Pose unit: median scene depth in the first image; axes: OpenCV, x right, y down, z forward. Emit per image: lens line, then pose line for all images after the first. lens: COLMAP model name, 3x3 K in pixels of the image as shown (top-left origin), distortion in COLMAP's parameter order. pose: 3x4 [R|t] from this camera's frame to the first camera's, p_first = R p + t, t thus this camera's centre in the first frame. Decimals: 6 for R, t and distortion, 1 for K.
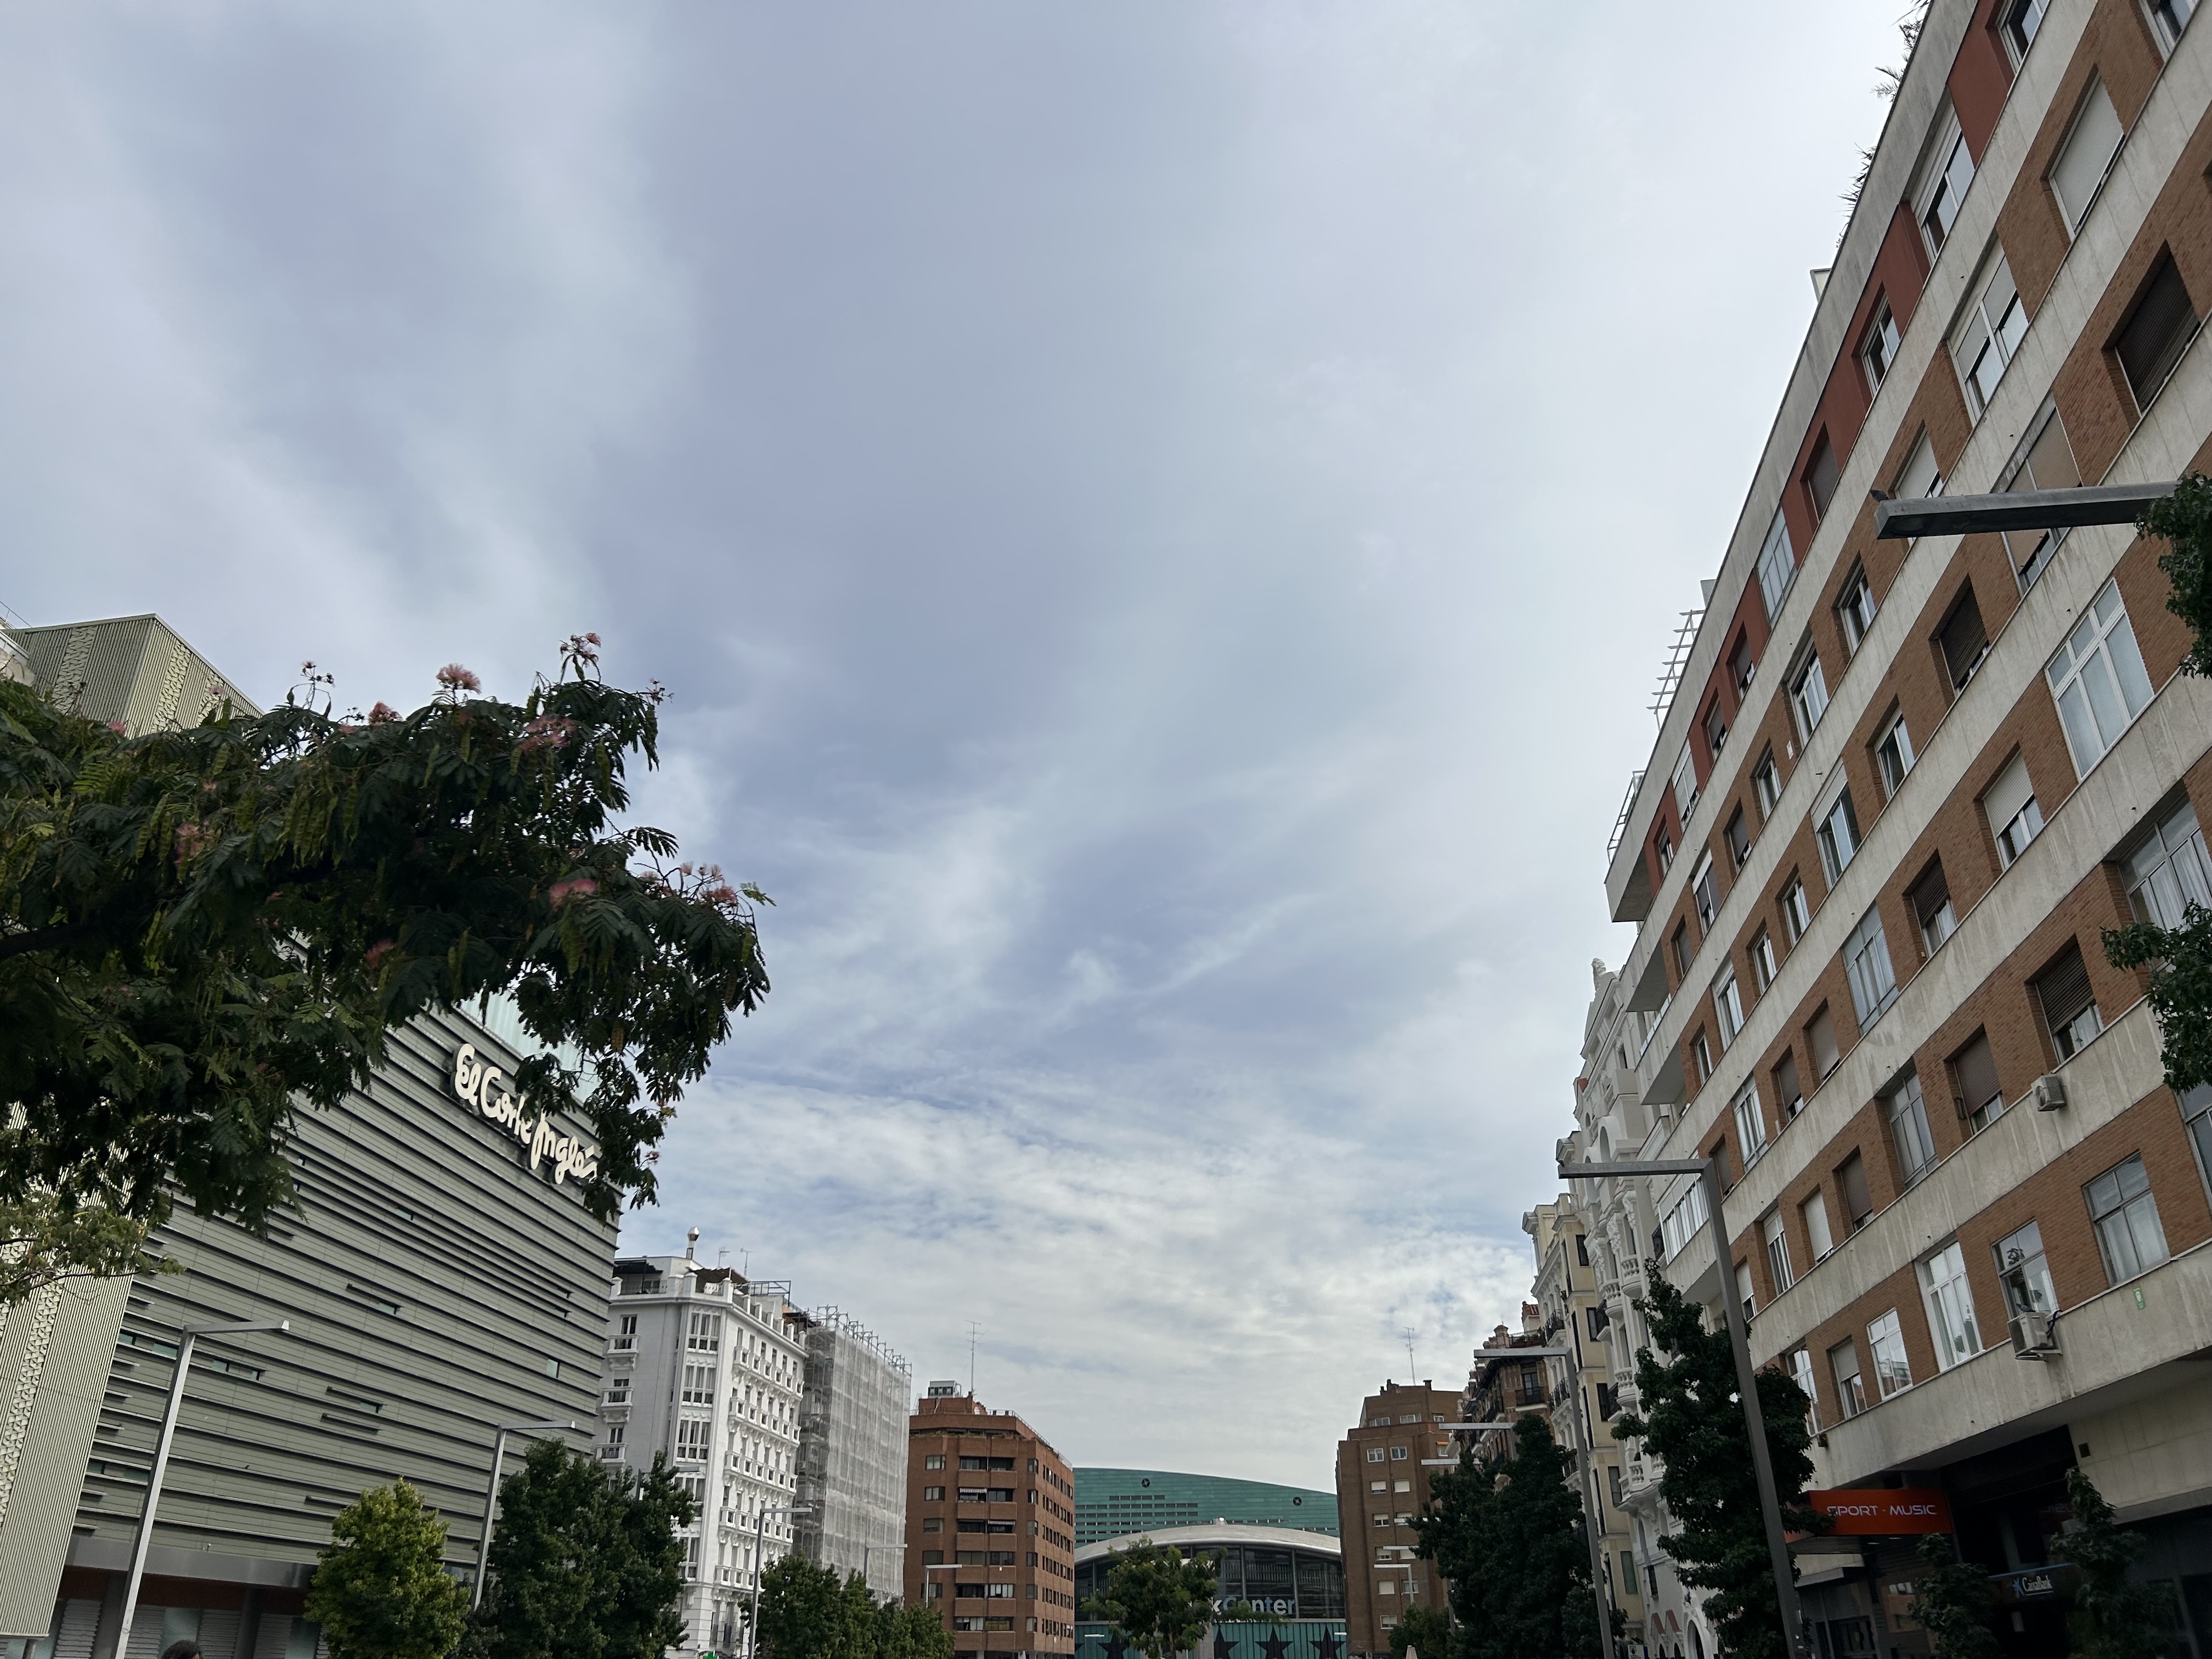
lens RADIAL K [[1706.3, 0, 1106.0], [0, 1706.3, 829.5], [0, 0, 1]] dist [0.005726, -0.007721]
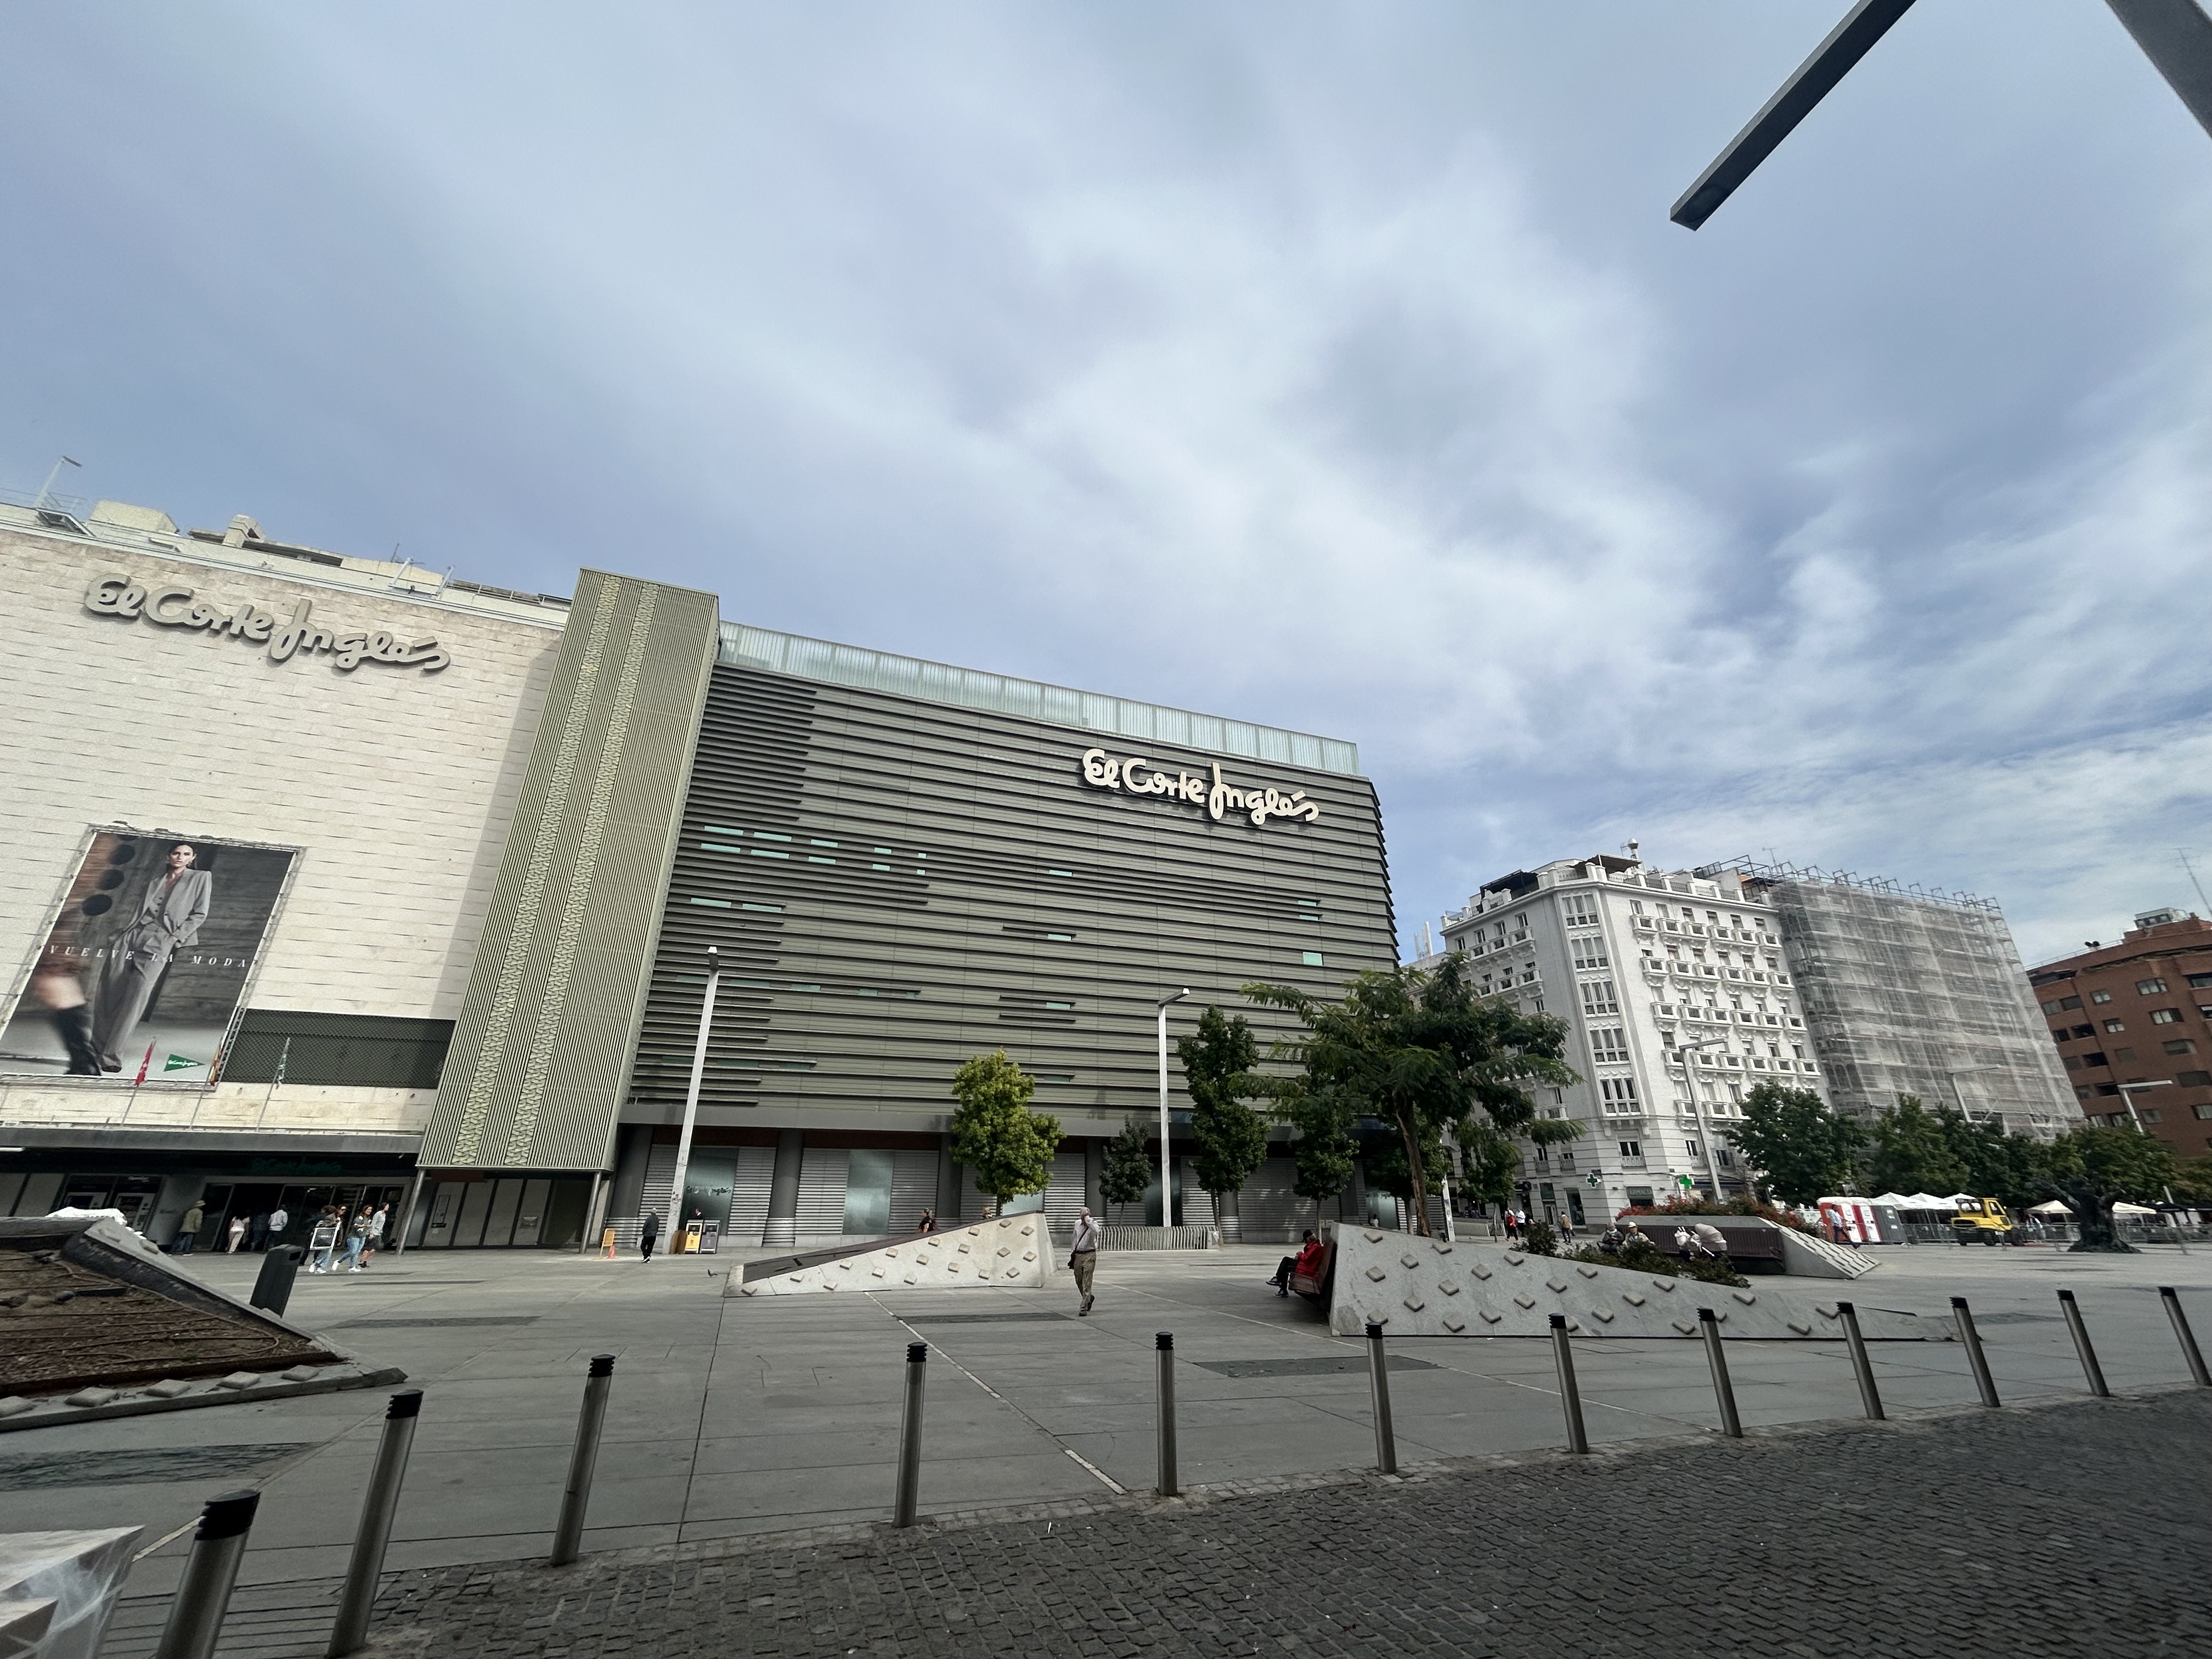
lens RADIAL K [[896.4, 0, 1106.0], [0, 896.4, 829.5], [0, 0, 1]] dist [0.000687, 0.000223]
pose [[0.446025, -0.336923, -0.829183, 0.180963], [0.395471, 0.905285, -0.155118, 0.263778], [0.802910, -0.258731, 0.537024, 0.532317]]
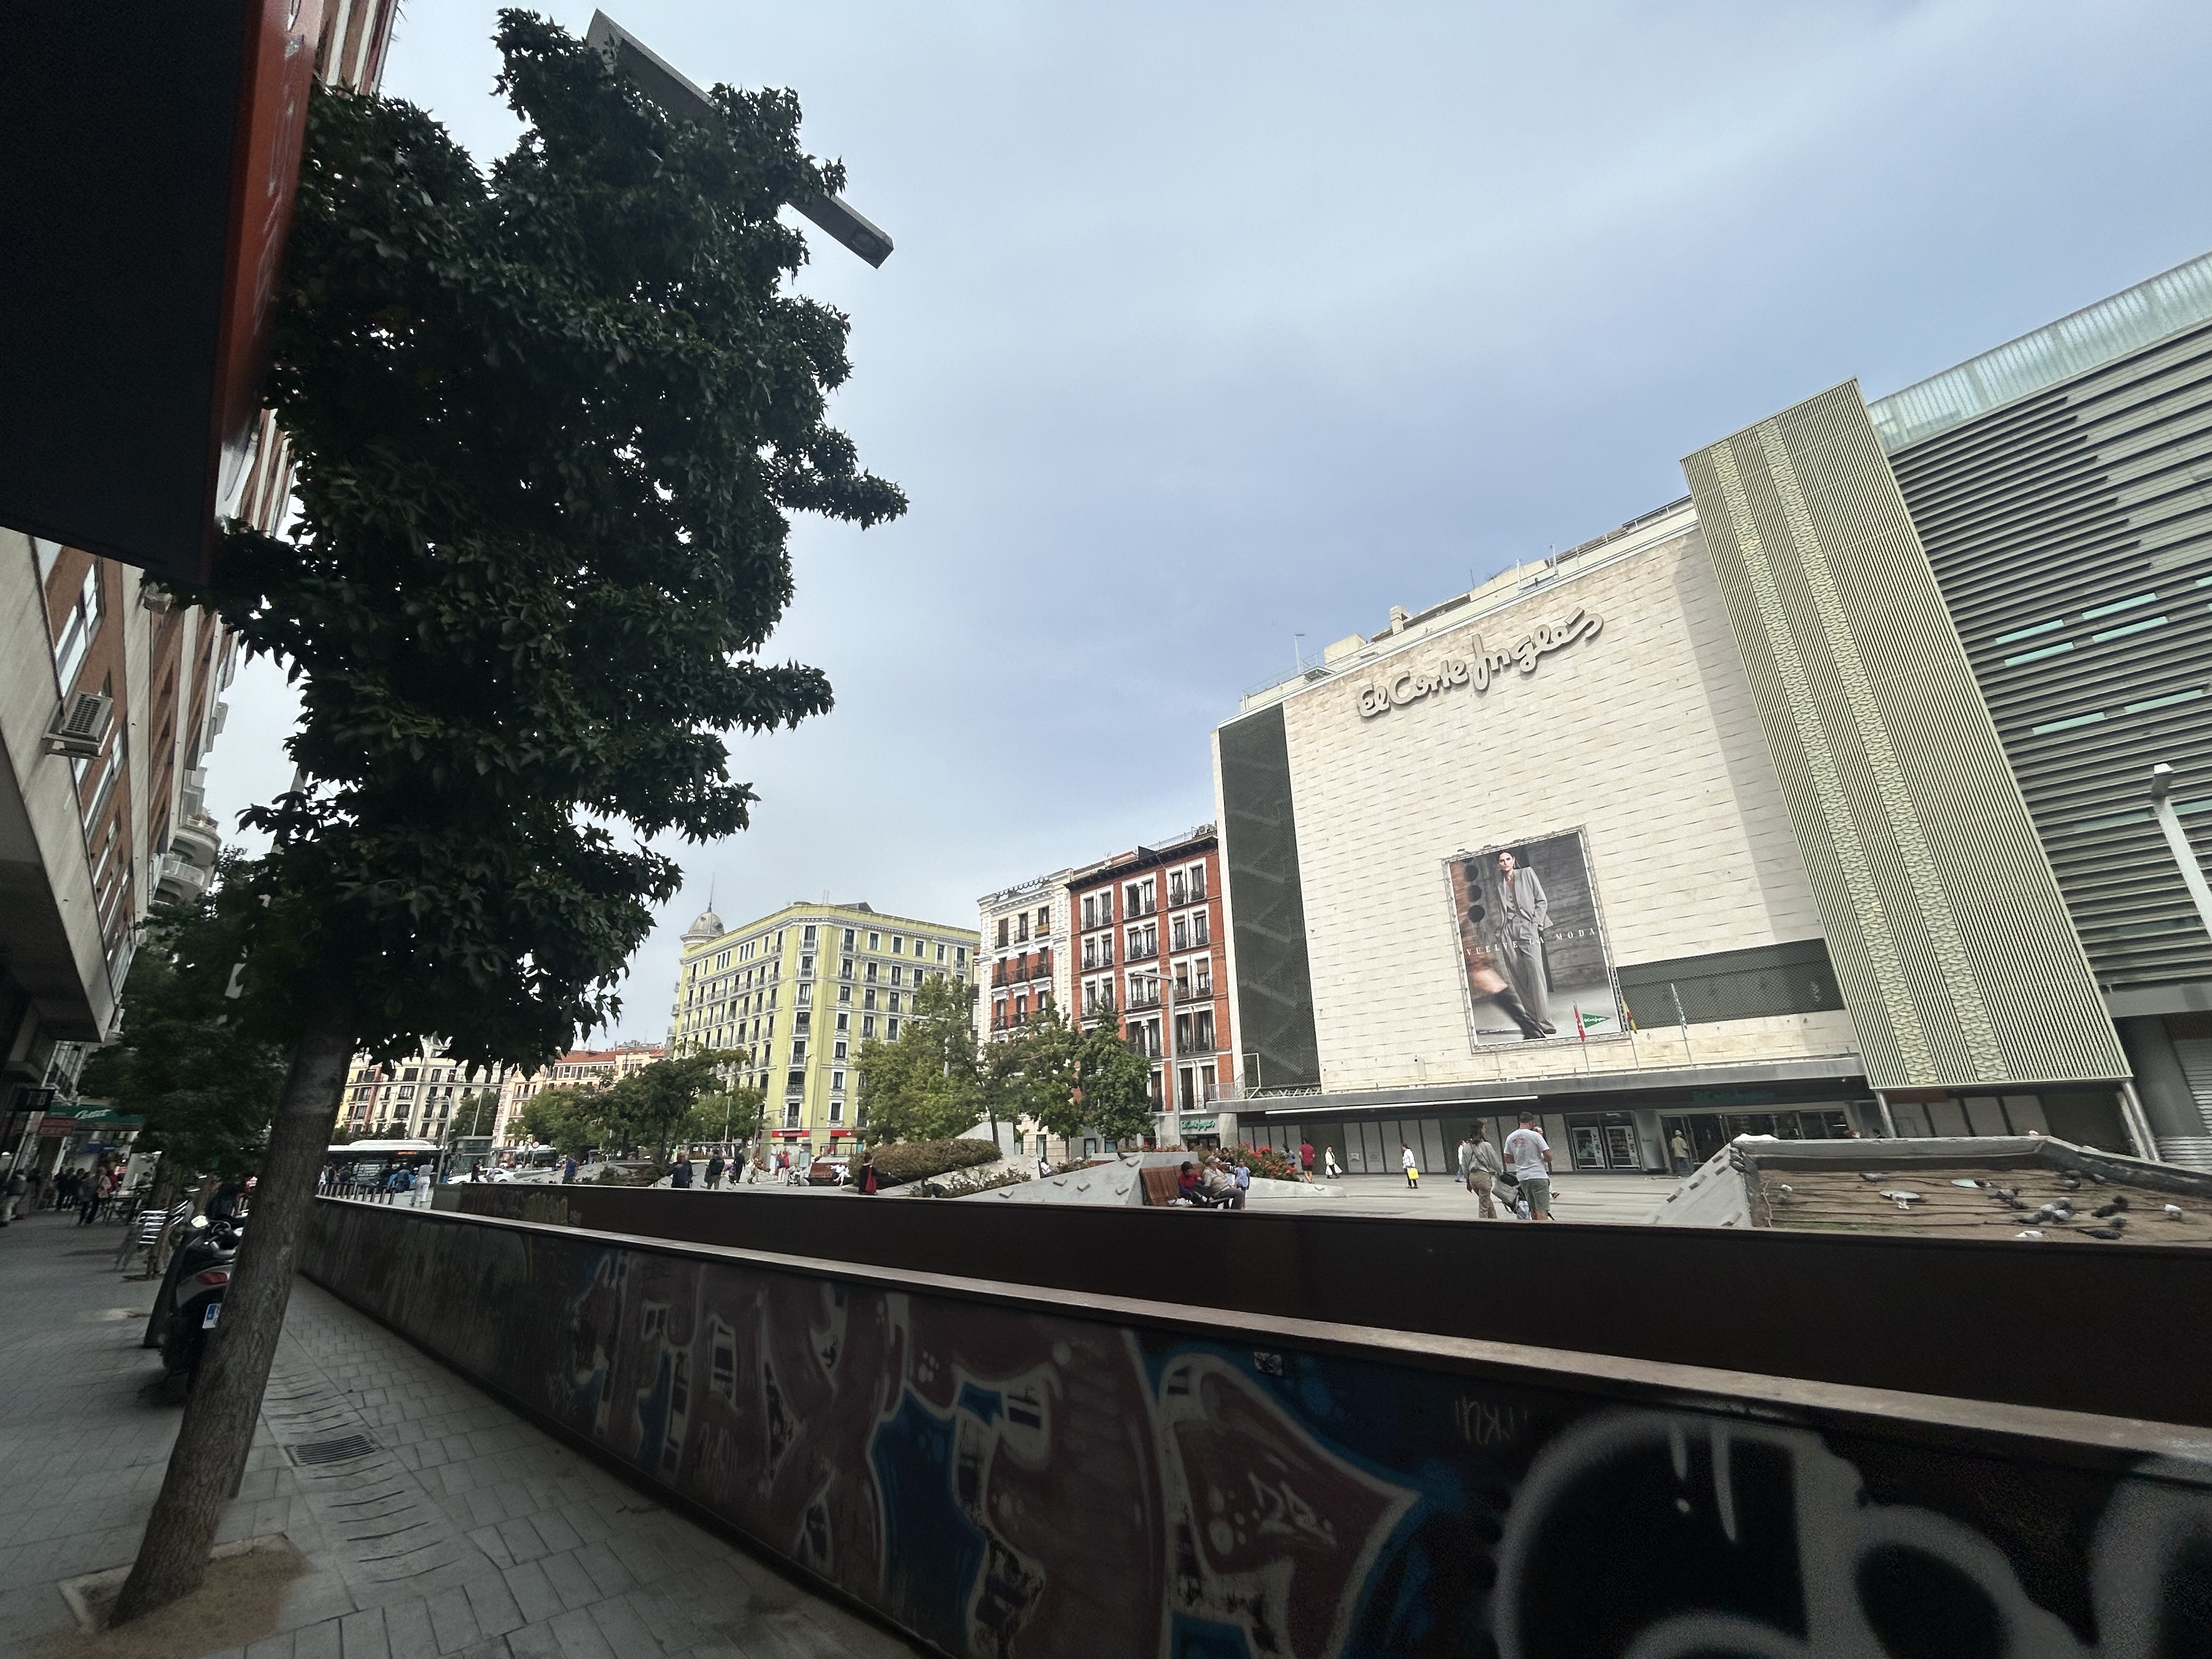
lens RADIAL K [[896.4, 0, 1106.0], [0, 896.4, 829.5], [0, 0, 1]] dist [0.000687, 0.000223]
pose [[-0.620559, -0.237893, -0.747204, 0.167394], [0.381761, 0.740671, -0.552869, 0.215538], [0.684956, -0.628341, -0.368812, 0.437302]]
